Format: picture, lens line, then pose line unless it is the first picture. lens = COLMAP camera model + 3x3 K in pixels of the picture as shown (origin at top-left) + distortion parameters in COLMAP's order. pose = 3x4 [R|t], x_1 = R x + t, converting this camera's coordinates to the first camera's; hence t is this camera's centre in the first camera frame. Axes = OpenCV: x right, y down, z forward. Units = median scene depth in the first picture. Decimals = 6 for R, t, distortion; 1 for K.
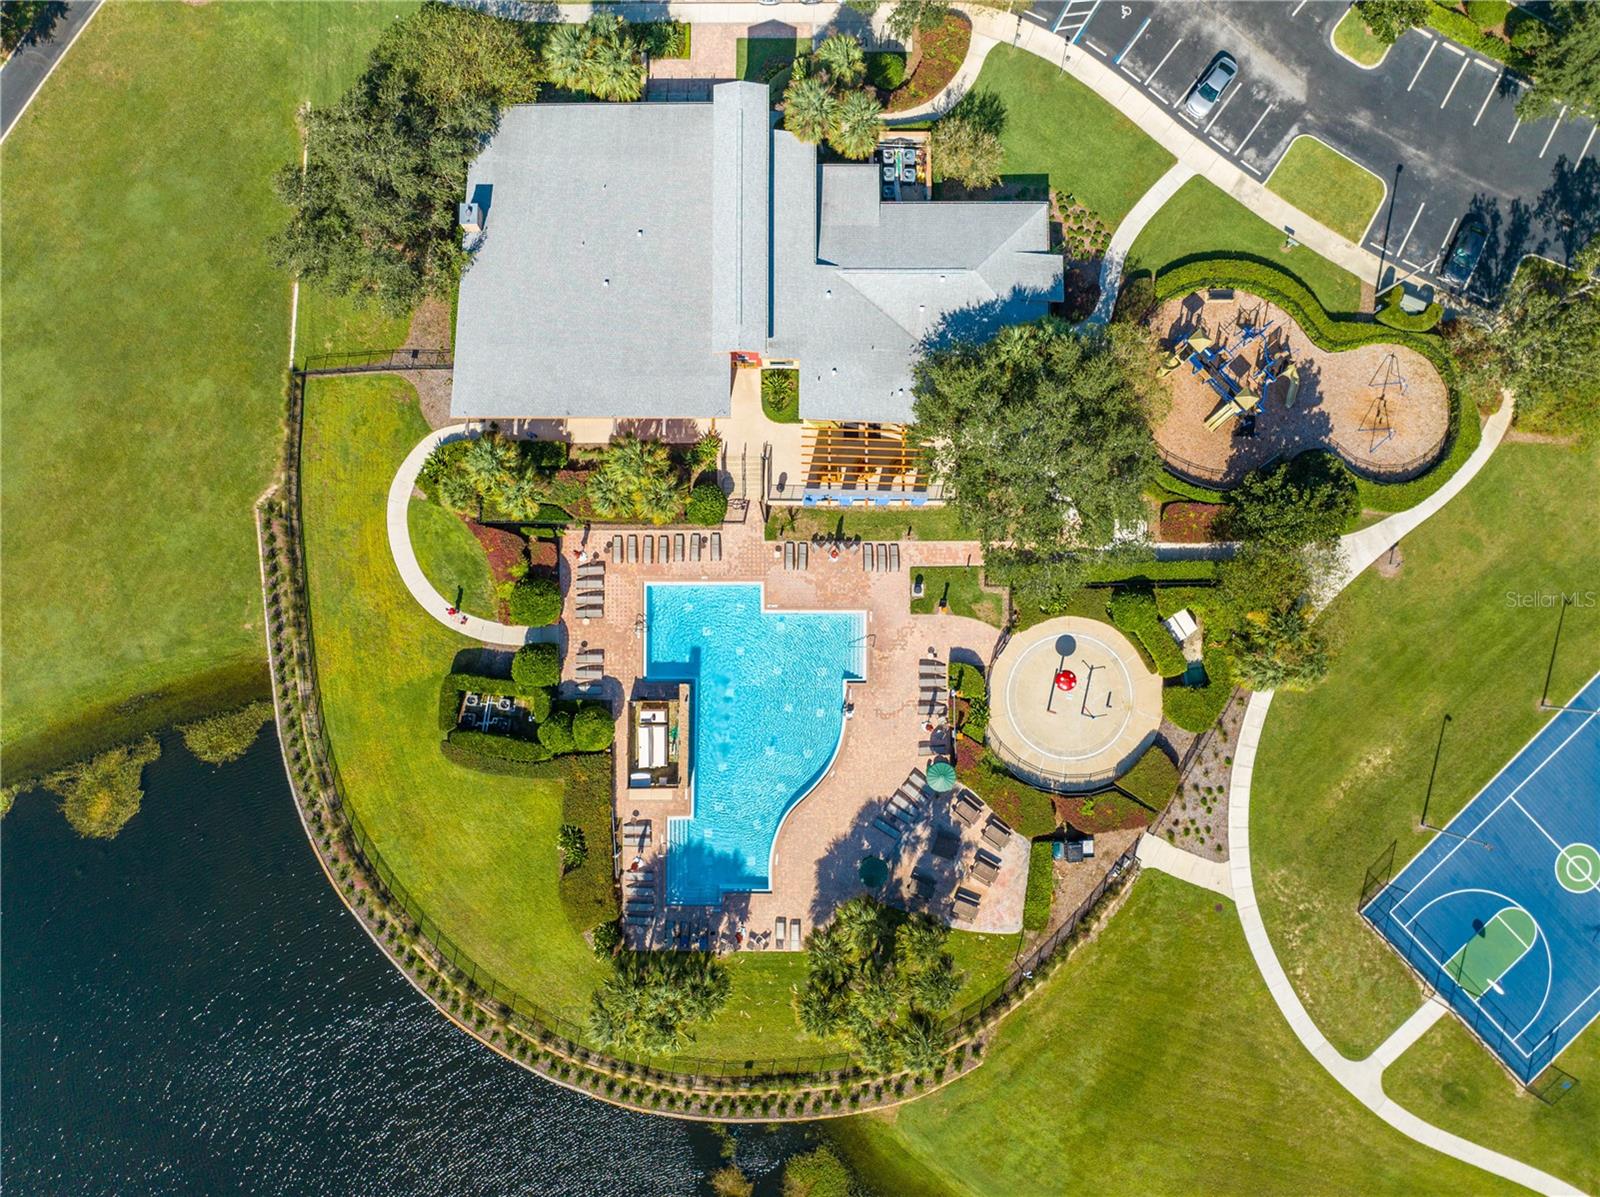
lens RADIAL K [[1130.1, 0, 788.3], [0, 1130.1, 589.6], [0, 0, 1]] dist [-0.039197, 0.006181]
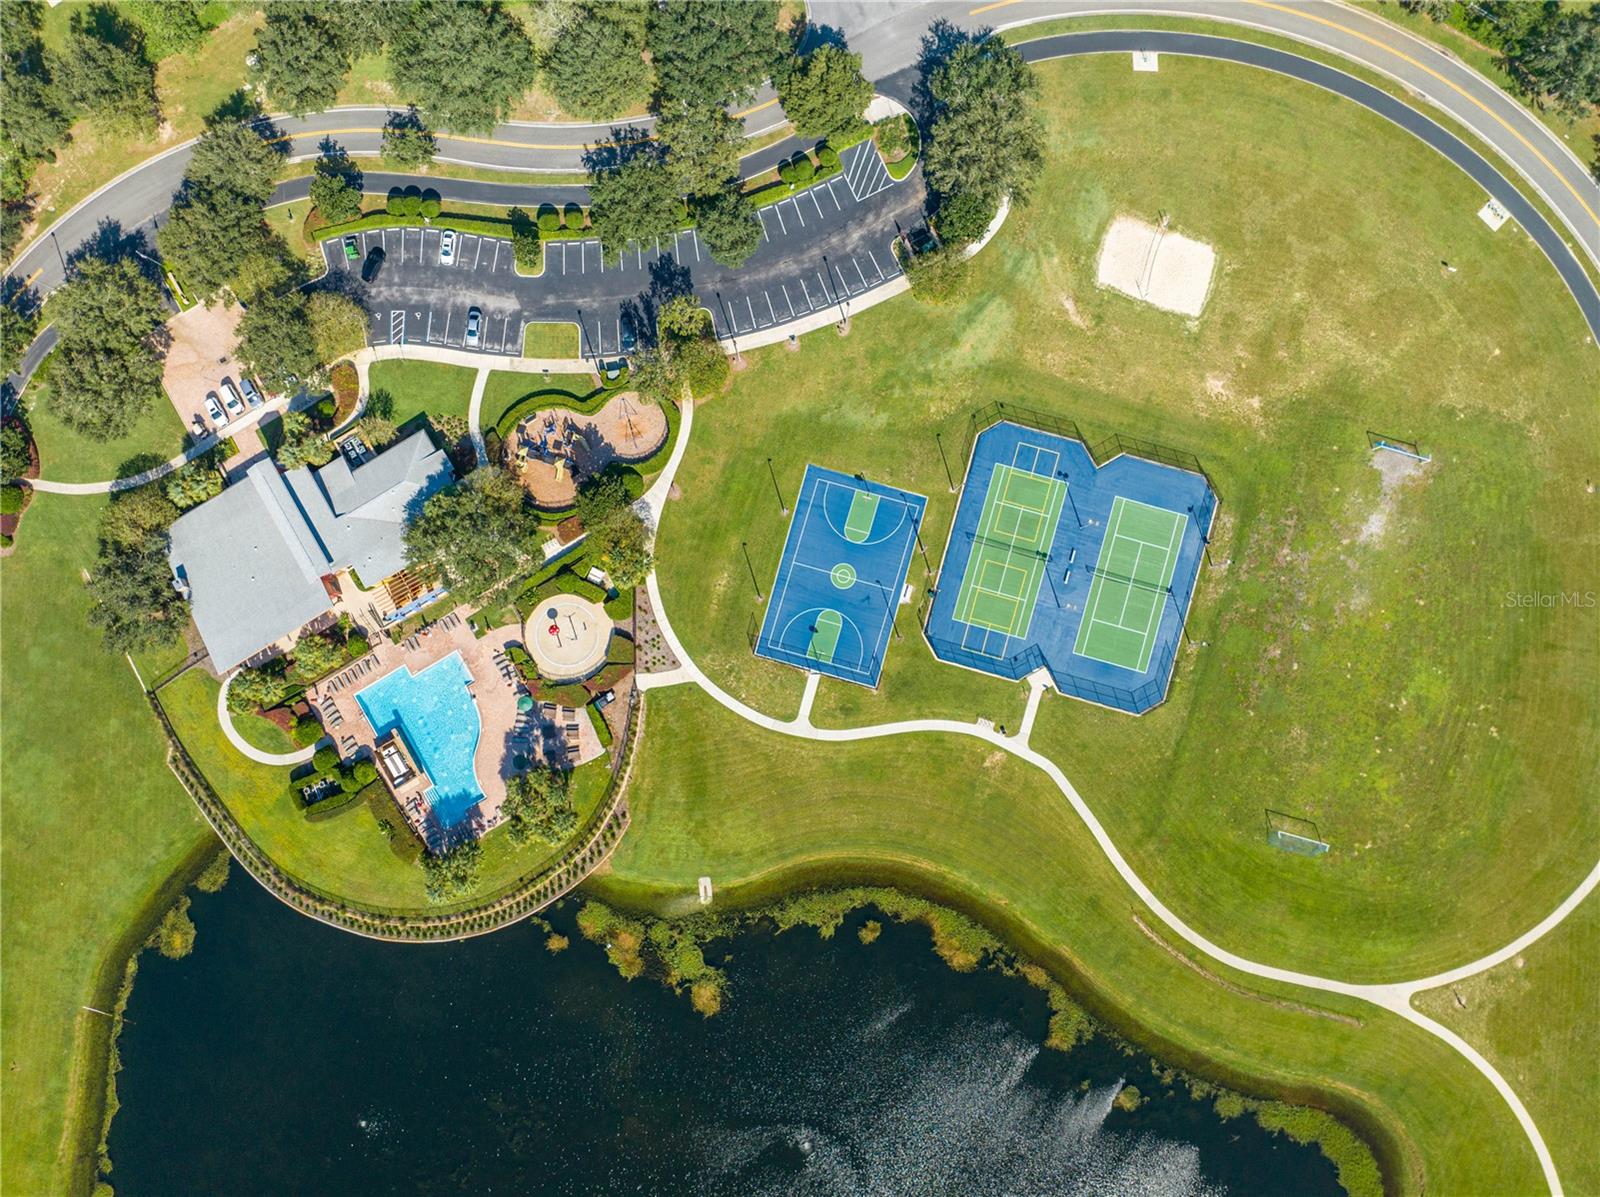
lens RADIAL K [[1175.9, 0, 801.1], [0, 1175.9, 580.4], [0, 0, 1]] dist [-0.047034, 0.001514]
pose [[0.859988, -0.510182, 0.011641, 0.625009], [0.510247, 0.860021, -0.003367, 0.227940], [-0.008294, 0.008835, 0.999927, -1.047135]]
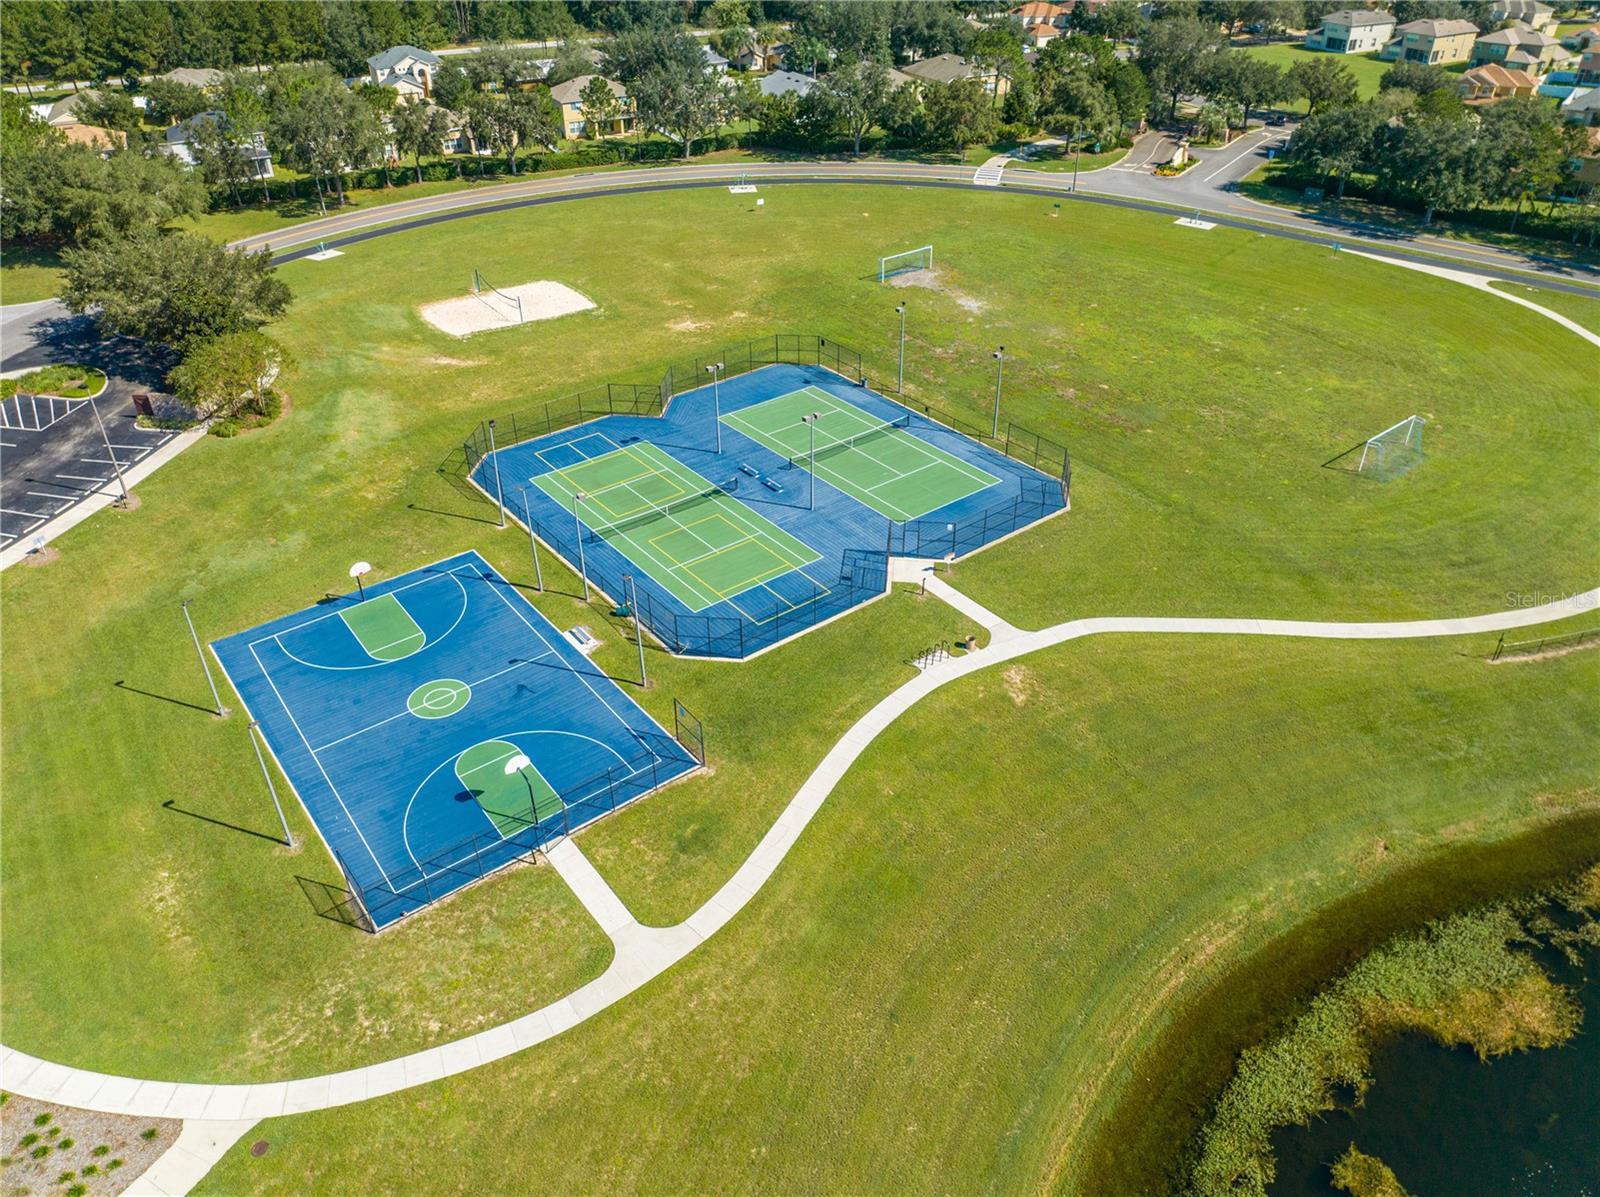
lens RADIAL K [[1125.6, 0, 795.2], [0, 1125.6, 599.7], [0, 0, 1]] dist [-0.030471, 0.007358]
pose [[0.095771, -0.557531, 0.824613, 0.123717], [0.995070, 0.075056, -0.064821, 0.549347], [-0.025753, 0.826756, 0.561971, 0.491574]]
